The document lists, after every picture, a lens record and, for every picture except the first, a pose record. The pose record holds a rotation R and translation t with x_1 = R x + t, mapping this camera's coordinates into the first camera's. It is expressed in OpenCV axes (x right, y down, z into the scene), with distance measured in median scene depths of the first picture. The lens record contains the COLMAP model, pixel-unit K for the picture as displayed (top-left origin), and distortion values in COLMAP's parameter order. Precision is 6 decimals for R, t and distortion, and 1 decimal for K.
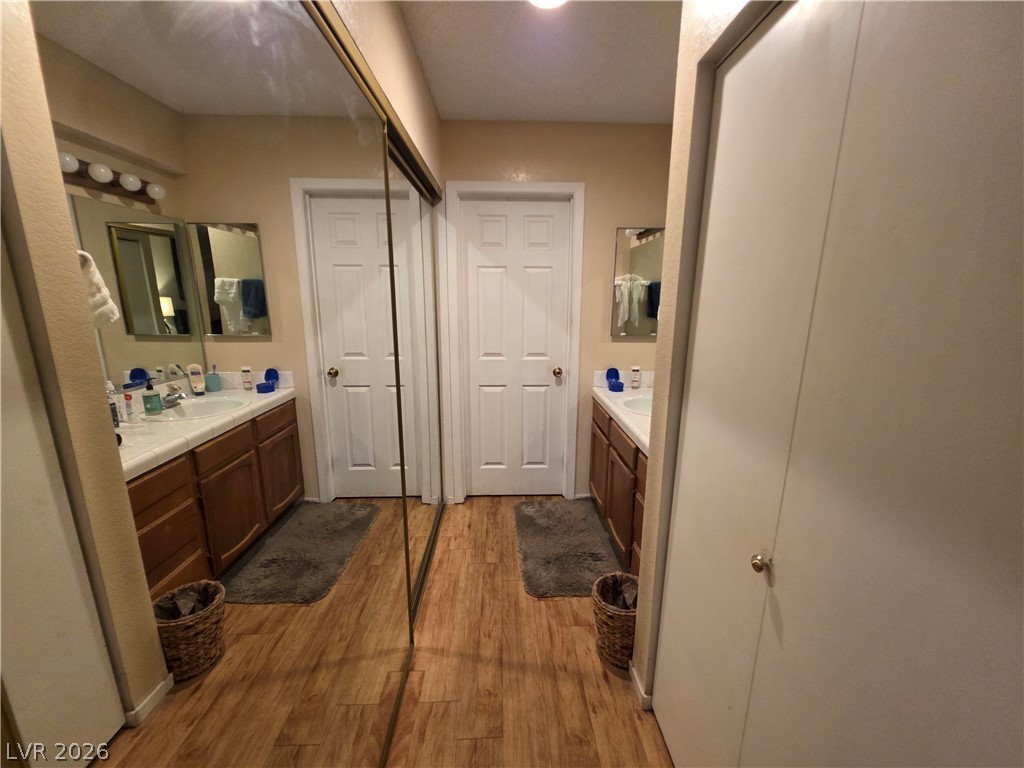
lens RADIAL K [[406.7, 0, 512.1], [0, 406.7, 383.6], [0, 0, 1]] dist [-0.001720, 0.000317]
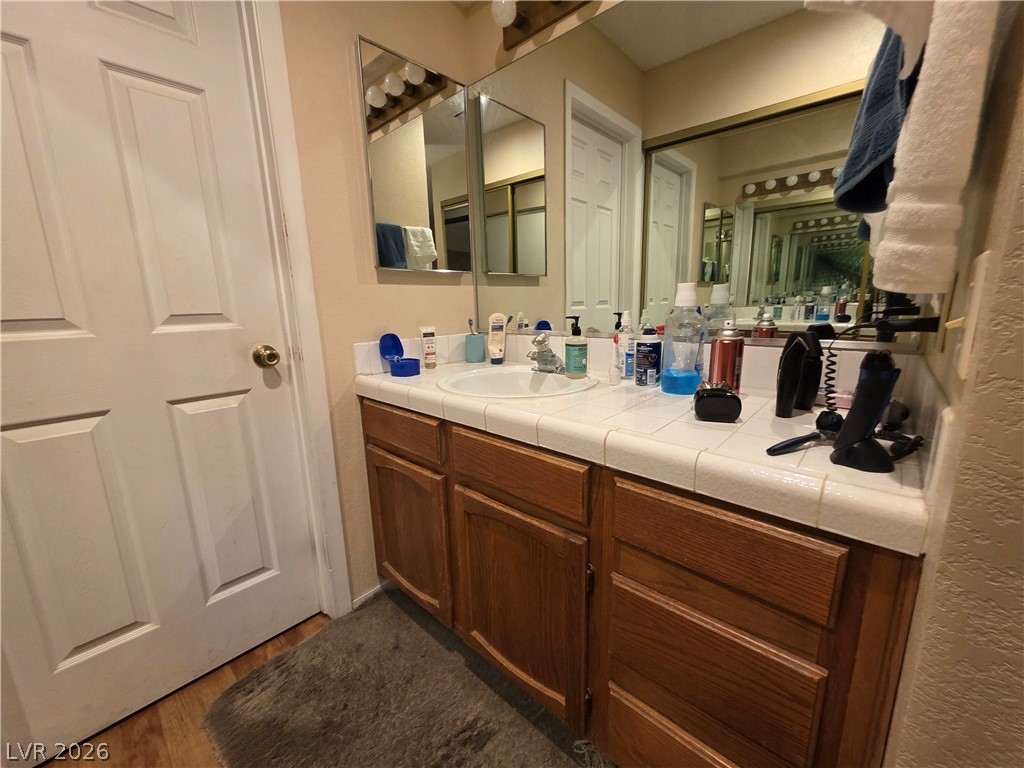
lens RADIAL K [[406.7, 0, 517.6], [0, 406.7, 382.2], [0, 0, 1]] dist [-0.001720, 0.000317]
pose [[0.692093, -0.158319, 0.704231, -0.012733], [0.173978, 0.983474, 0.050116, 0.024143], [-0.700527, 0.087835, 0.708199, 0.504516]]
